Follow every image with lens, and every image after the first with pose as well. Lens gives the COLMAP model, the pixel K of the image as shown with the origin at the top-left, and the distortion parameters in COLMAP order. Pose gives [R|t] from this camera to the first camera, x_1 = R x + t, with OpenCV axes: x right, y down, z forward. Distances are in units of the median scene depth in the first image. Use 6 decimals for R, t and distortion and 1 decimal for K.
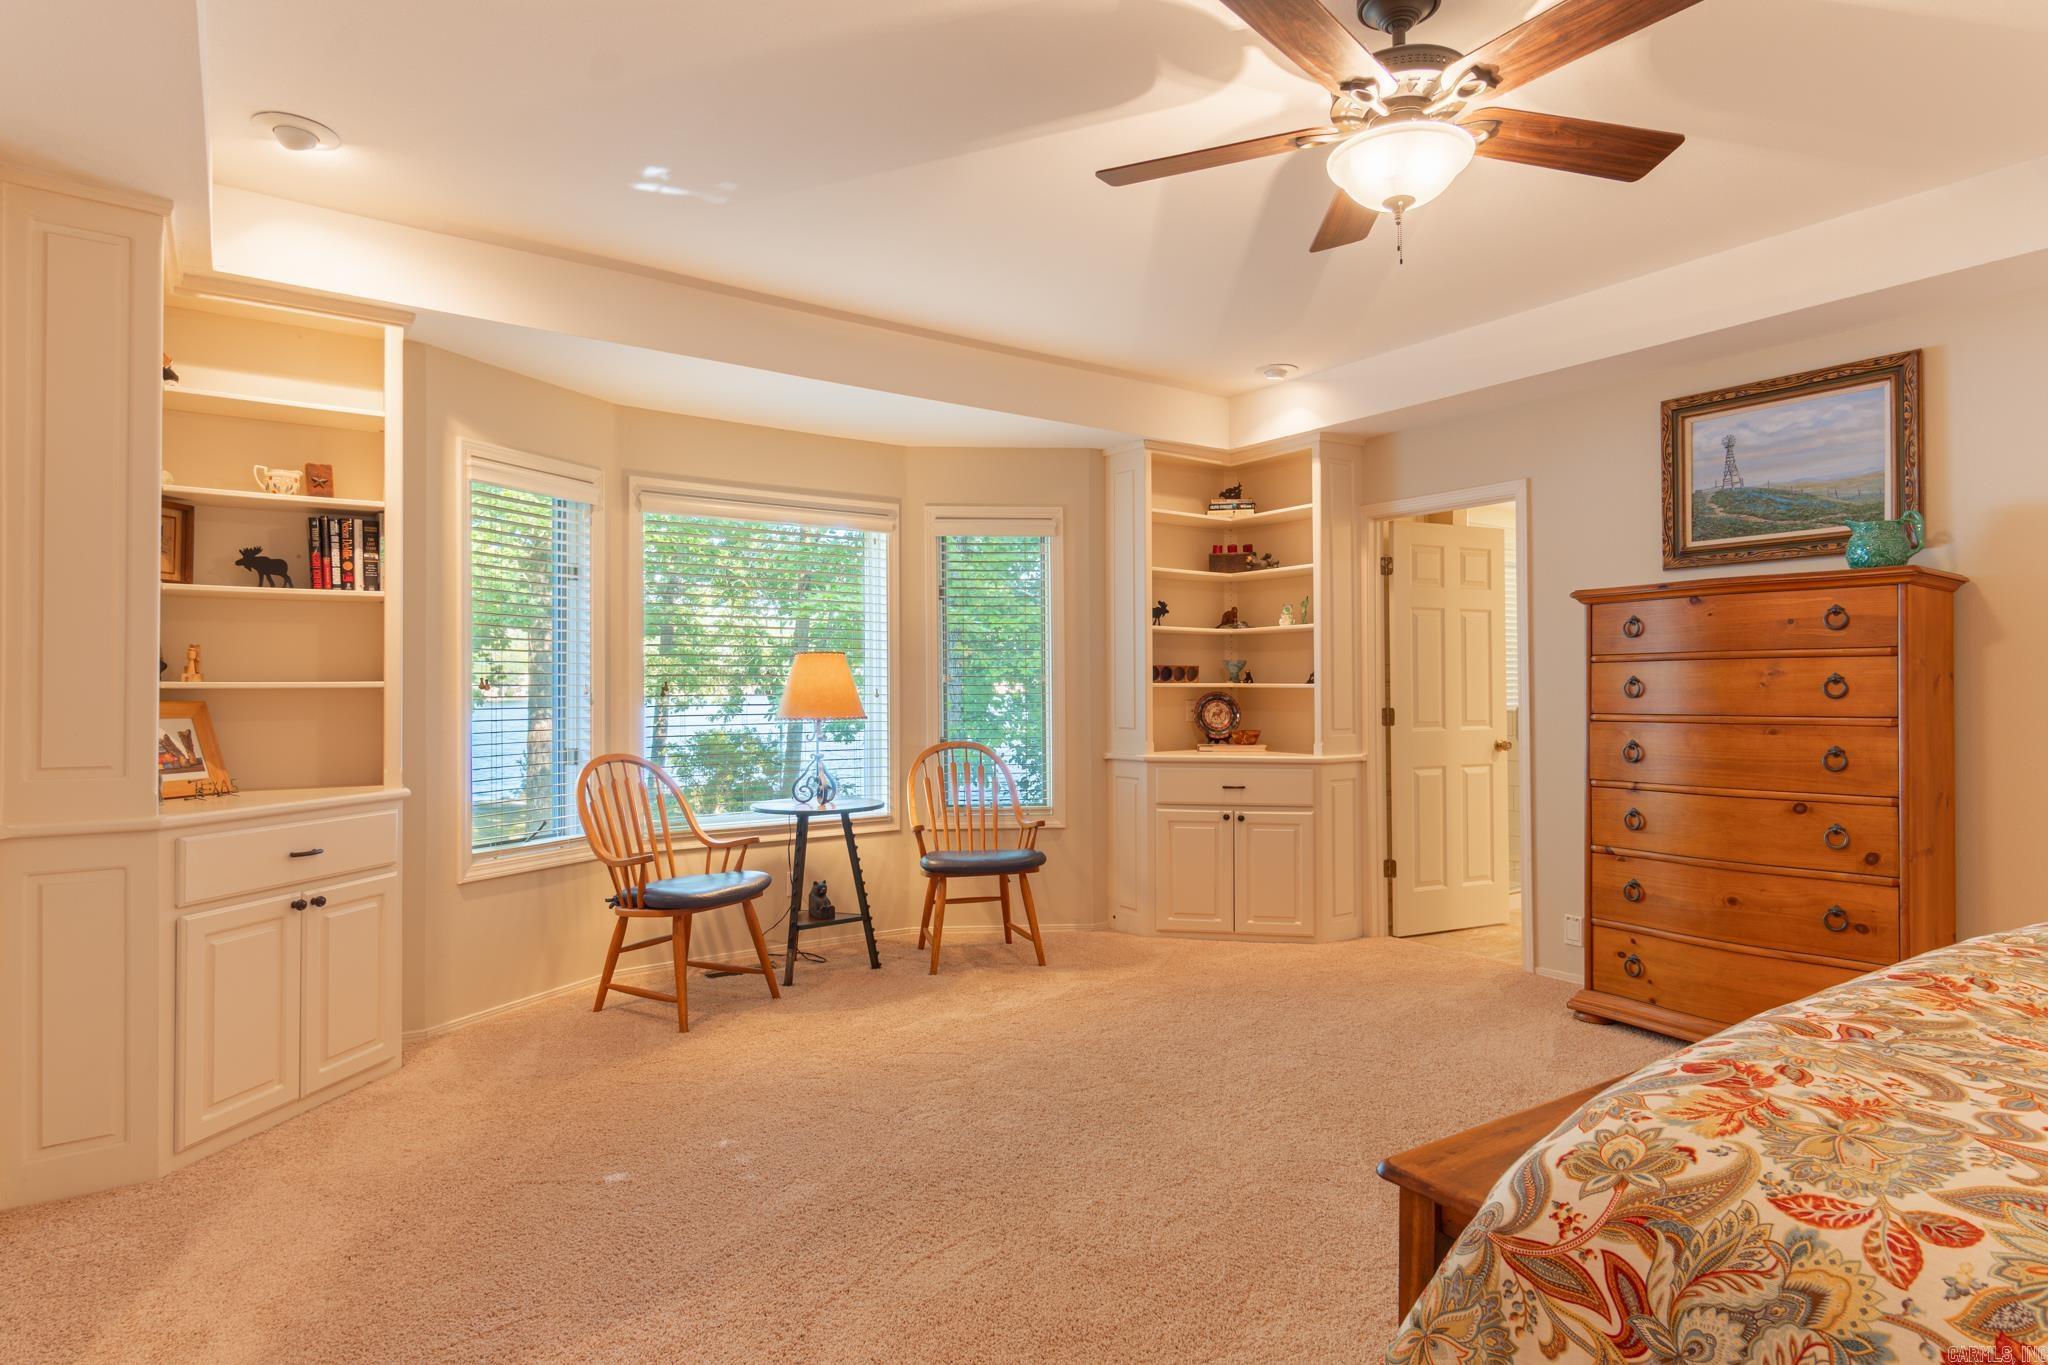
lens RADIAL K [[1101.8, 0, 1022.7], [0, 1101.8, 679.1], [0, 0, 1]] dist [0.006577, -0.000104]
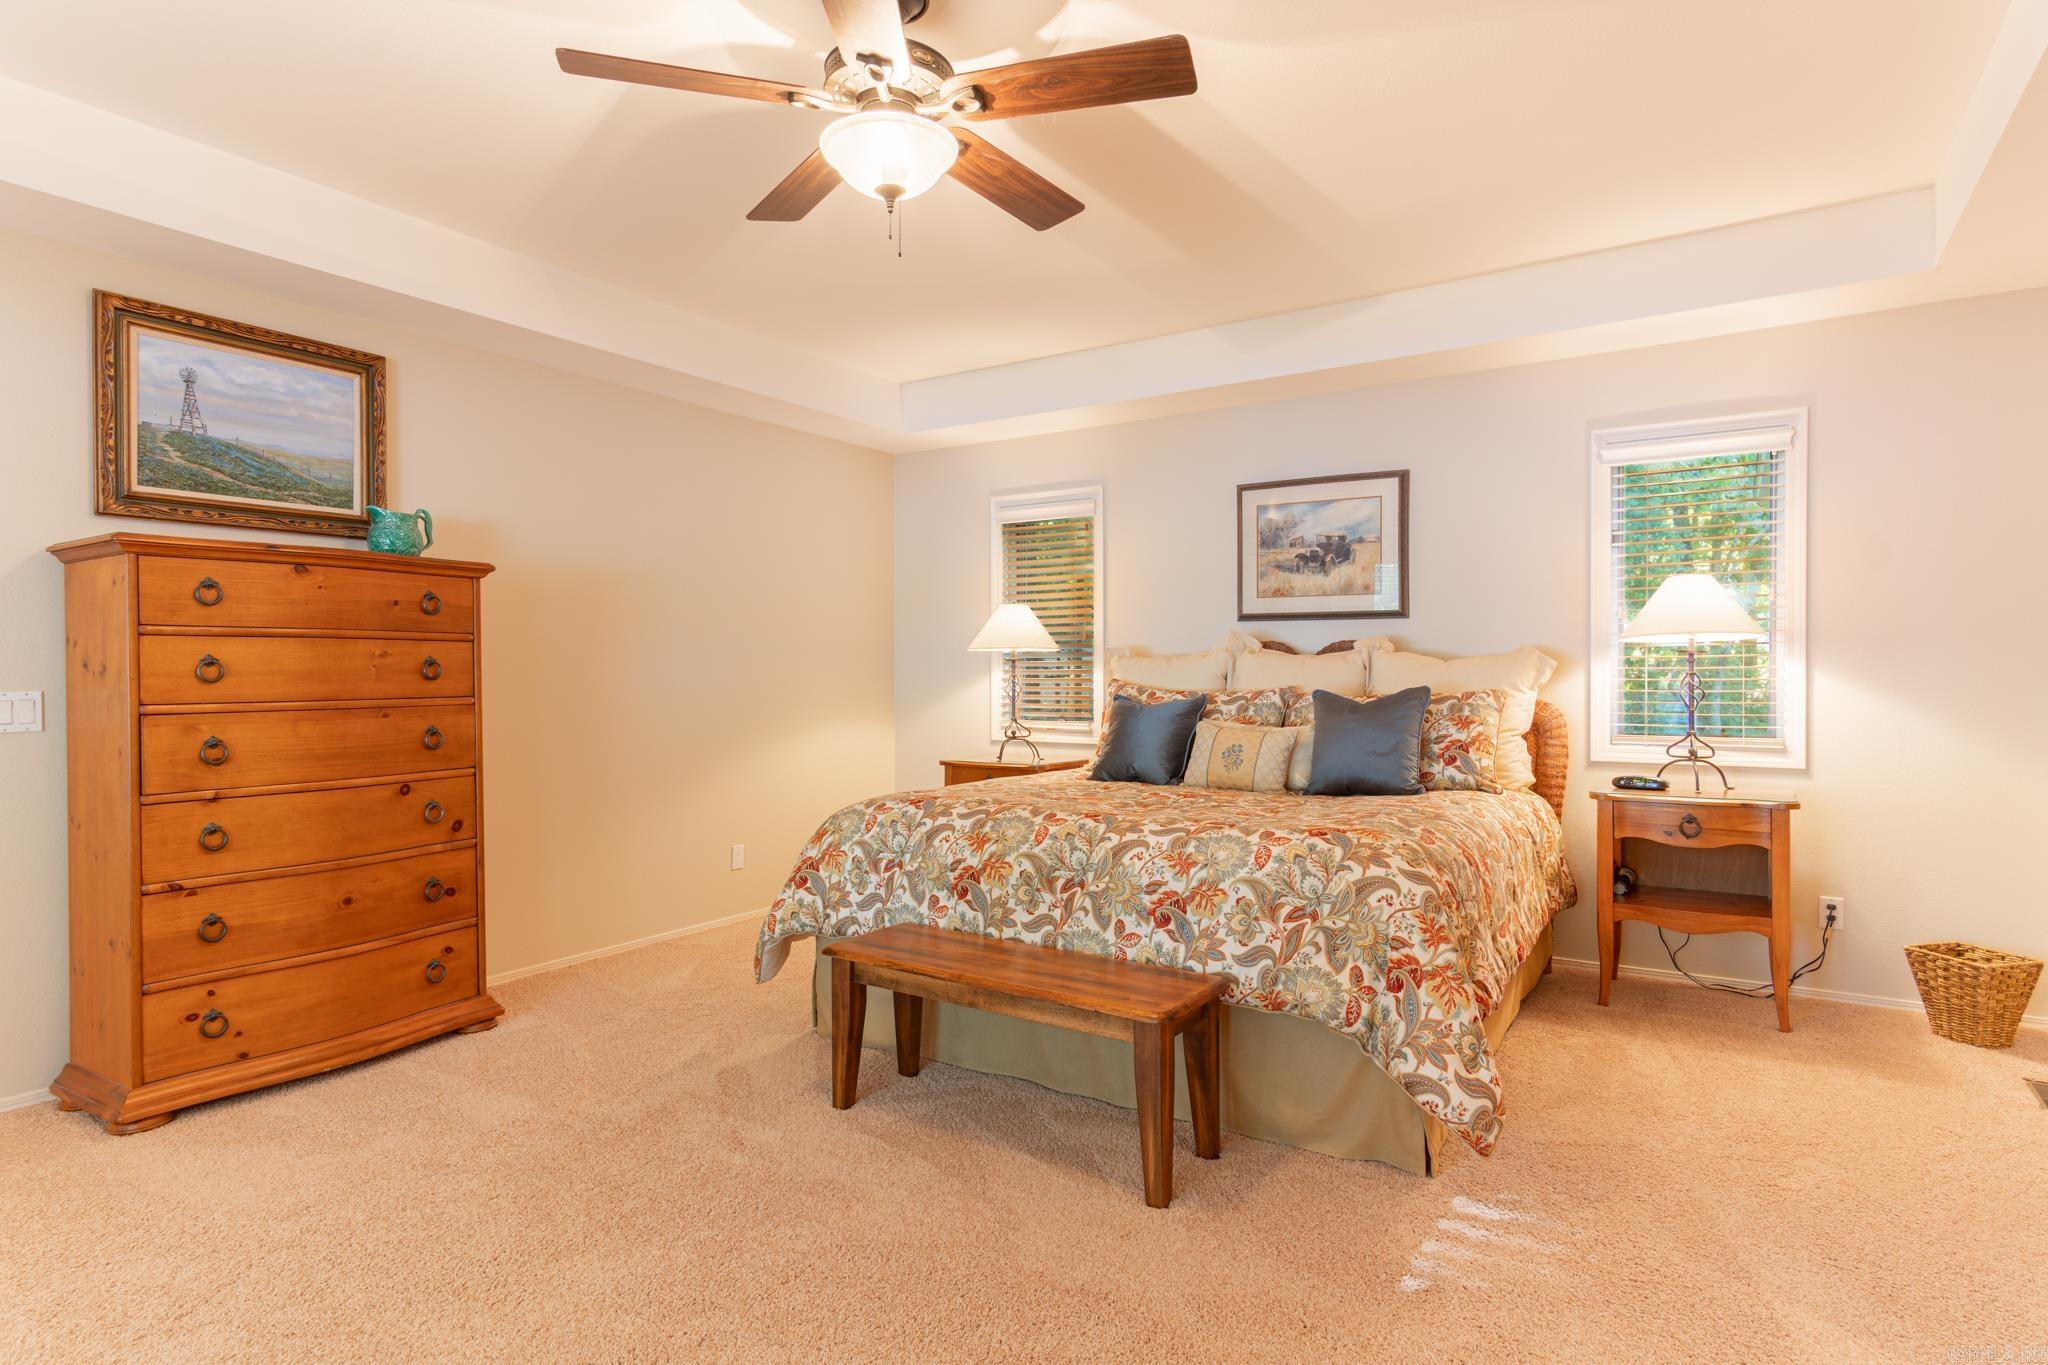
lens RADIAL K [[1101.8, 0, 1028.9], [0, 1101.8, 677.8], [0, 0, 1]] dist [0.006577, -0.000104]
pose [[-0.383758, -0.003459, 0.923427, -0.395547], [-0.005084, 0.999986, 0.001633, 0.009328], [-0.923420, -0.004068, -0.383770, 0.768440]]
